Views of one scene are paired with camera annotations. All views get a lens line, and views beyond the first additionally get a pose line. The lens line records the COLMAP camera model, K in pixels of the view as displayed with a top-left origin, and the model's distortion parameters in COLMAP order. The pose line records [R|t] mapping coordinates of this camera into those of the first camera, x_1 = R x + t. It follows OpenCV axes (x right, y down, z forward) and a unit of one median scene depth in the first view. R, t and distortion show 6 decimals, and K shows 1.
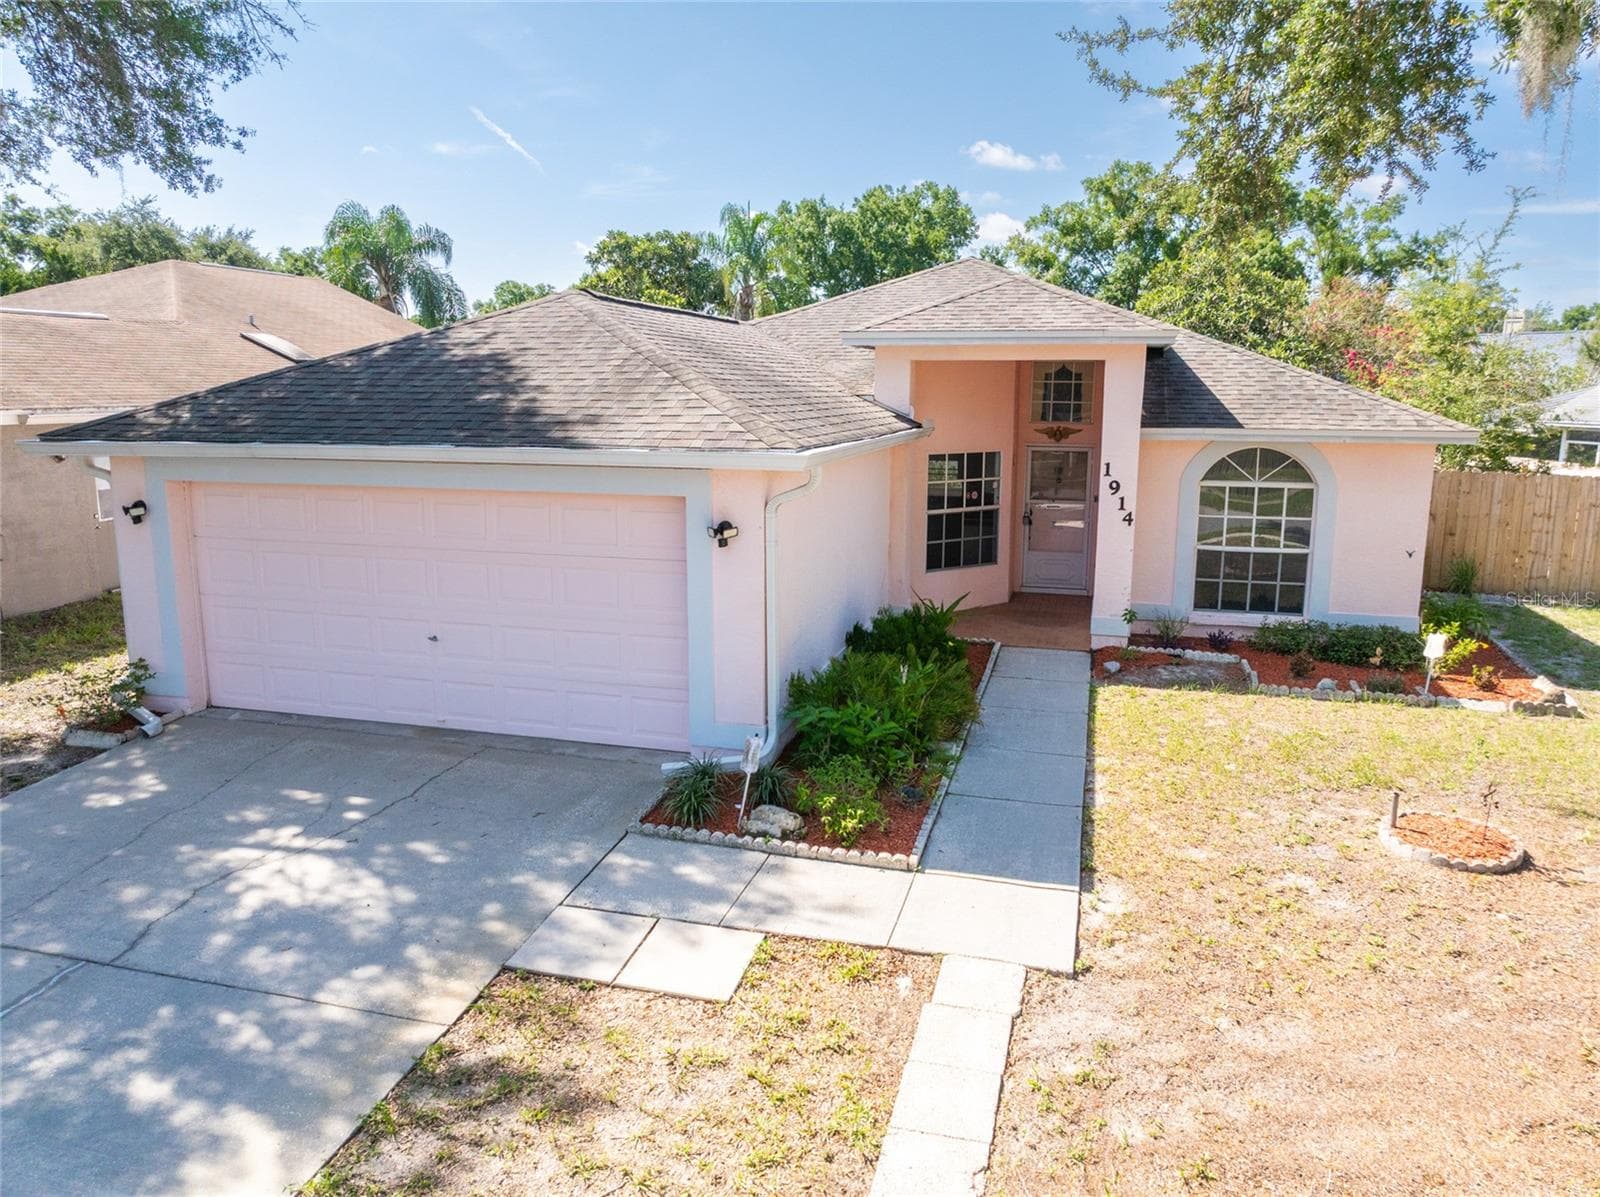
lens RADIAL K [[1097.7, 0, 786.1], [0, 1097.7, 627.4], [0, 0, 1]] dist [-0.037852, 0.008215]
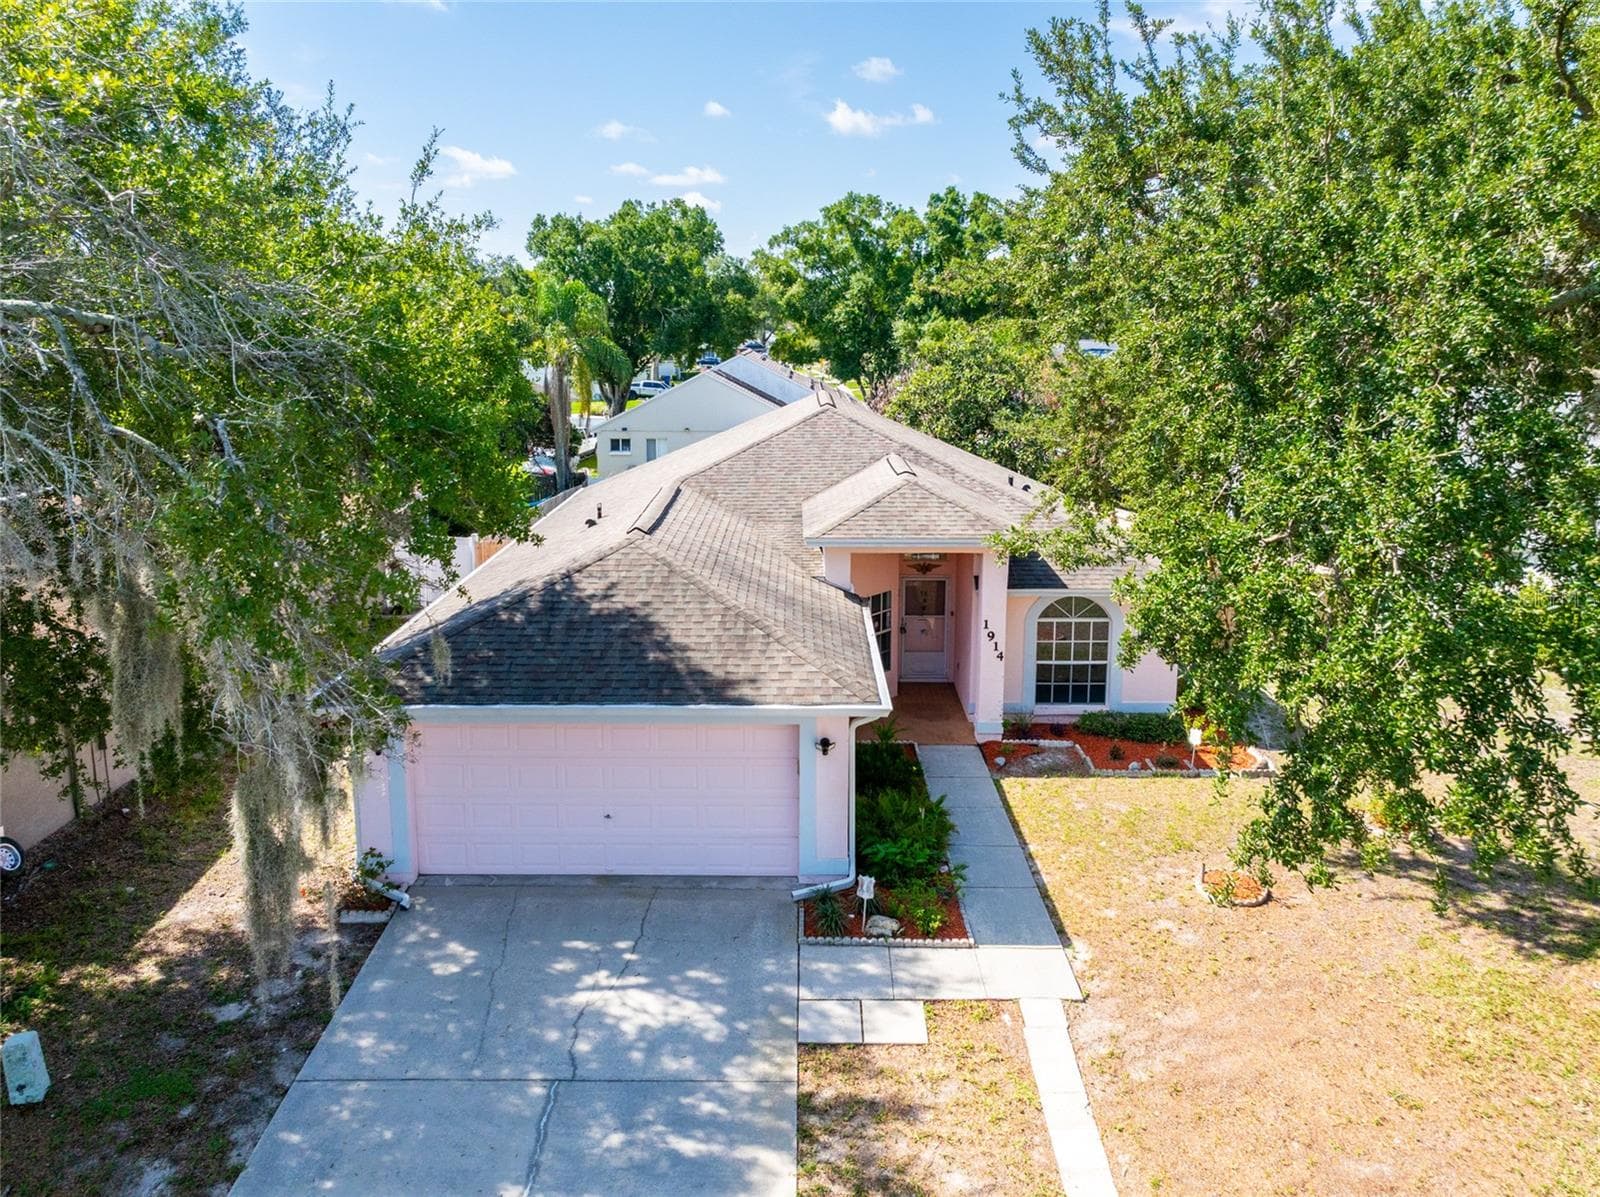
lens RADIAL K [[1097.7, 0, 790.9], [0, 1097.7, 599.0], [0, 0, 1]] dist [-0.037852, 0.008215]
pose [[0.965280, -0.060628, 0.254082, -0.524779], [0.056435, 0.998123, 0.023768, -0.359313], [-0.255046, -0.008604, 0.966891, -0.569274]]
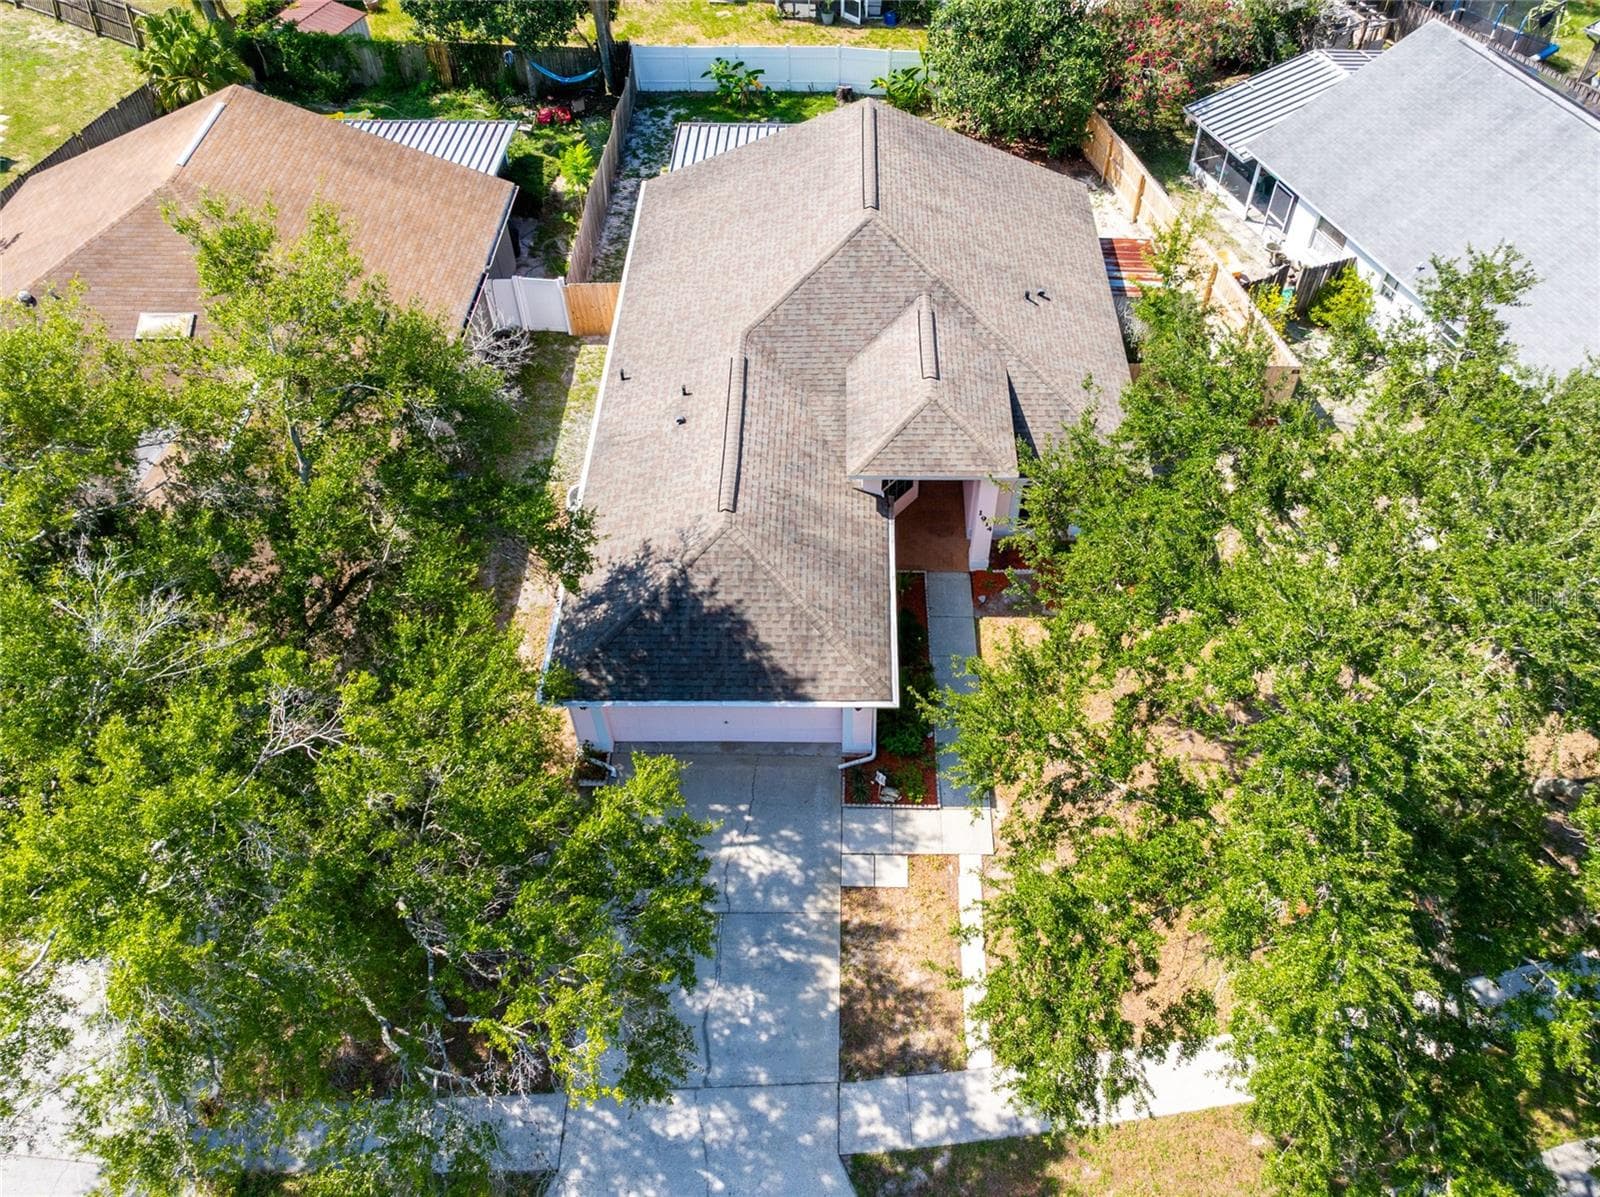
lens RADIAL K [[1097.7, 0, 813.8], [0, 1097.7, 595.6], [0, 0, 1]] dist [-0.037852, 0.008215]
pose [[0.968299, -0.205986, 0.141302, -0.498129], [0.070829, 0.768870, 0.635470, -2.015420], [-0.239540, -0.605317, 0.759086, -0.837272]]
